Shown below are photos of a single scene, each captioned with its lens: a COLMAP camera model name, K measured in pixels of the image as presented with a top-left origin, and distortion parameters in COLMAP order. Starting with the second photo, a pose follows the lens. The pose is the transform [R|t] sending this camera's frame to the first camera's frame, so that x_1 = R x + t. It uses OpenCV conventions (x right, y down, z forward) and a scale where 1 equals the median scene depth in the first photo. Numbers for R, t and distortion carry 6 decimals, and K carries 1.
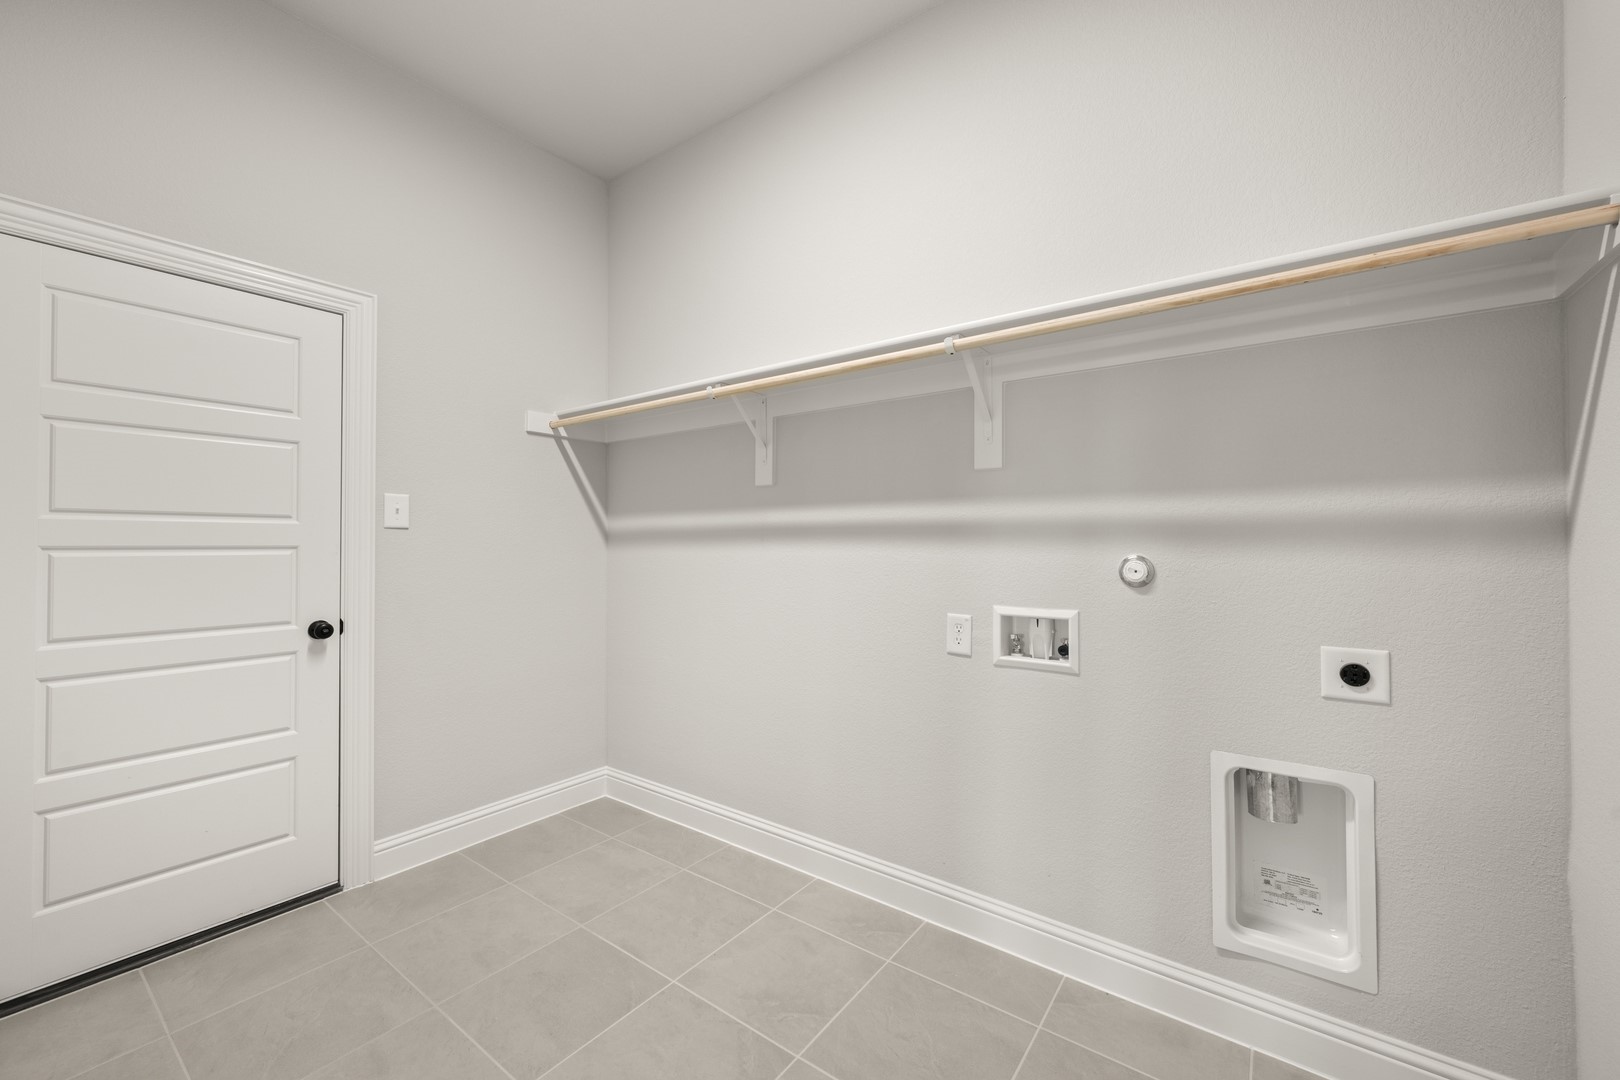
lens RADIAL K [[645.0, 0, 819.7], [0, 645.0, 541.6], [0, 0, 1]] dist [-0.000429, 0.000057]
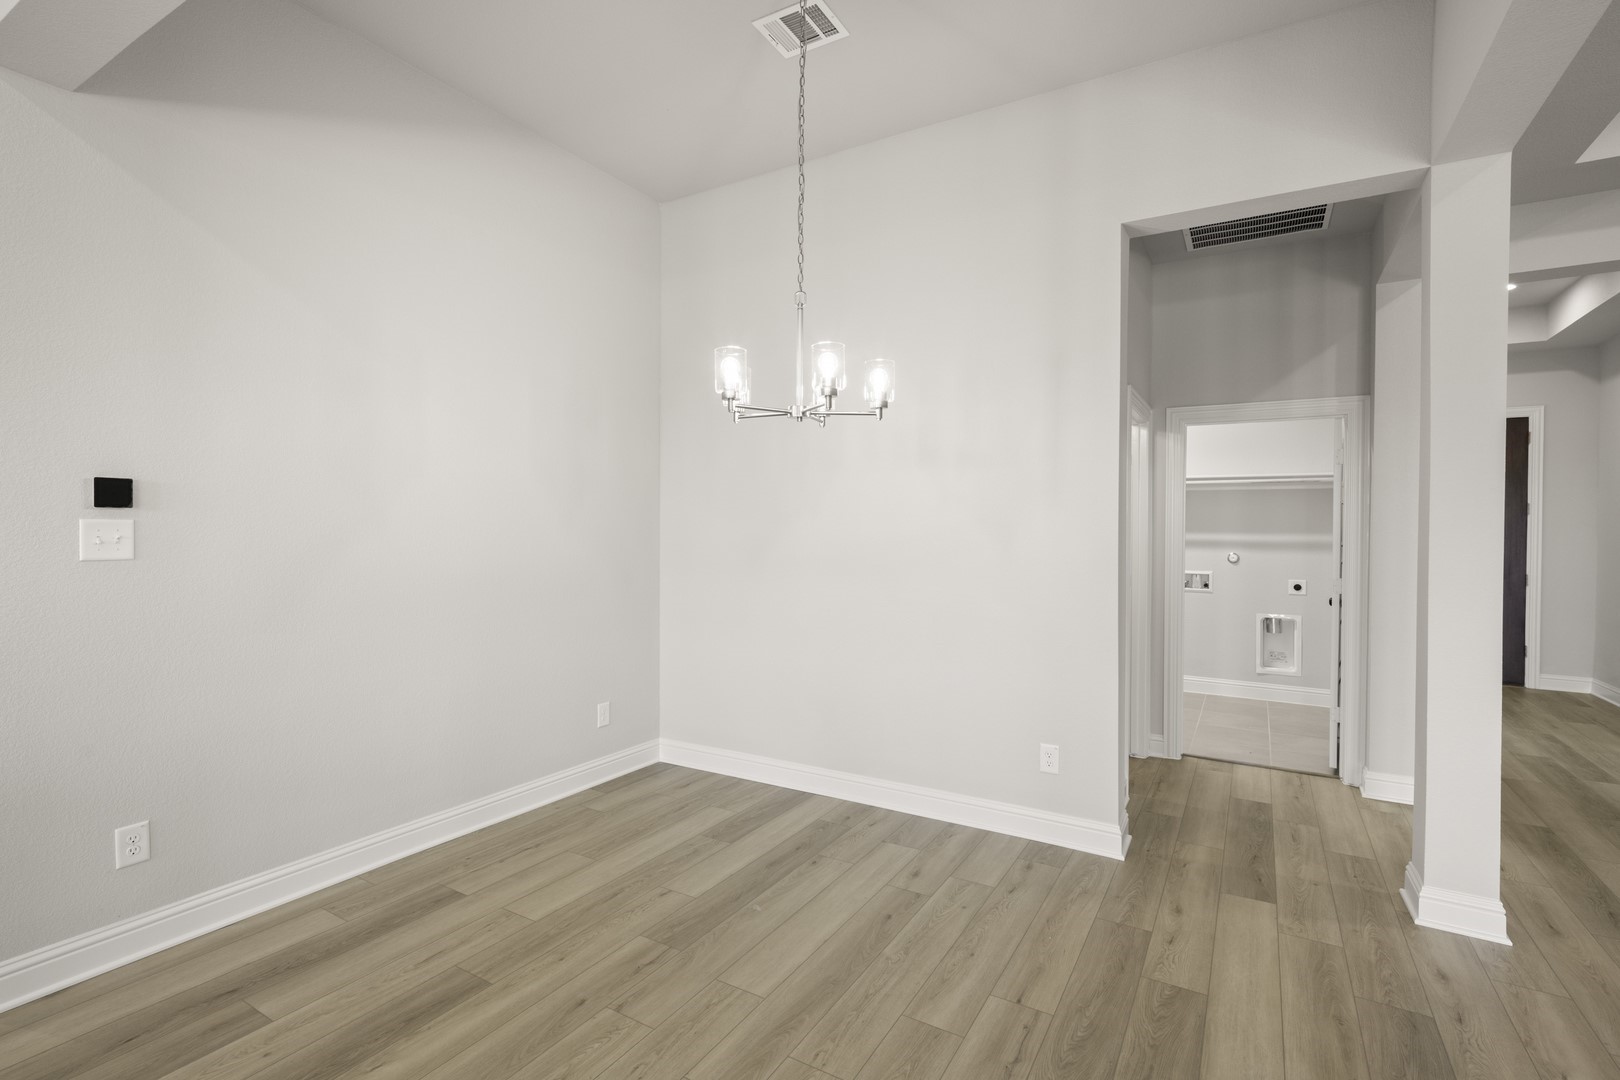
lens RADIAL K [[763.7, 0, 808.7], [0, 763.7, 533.8], [0, 0, 1]] dist [-0.006035, -0.001200]
pose [[0.993608, 0.008065, 0.112595, -2.039601], [-0.008622, 0.999953, 0.004462, -0.071687], [-0.112554, -0.005404, 0.993631, -2.518611]]
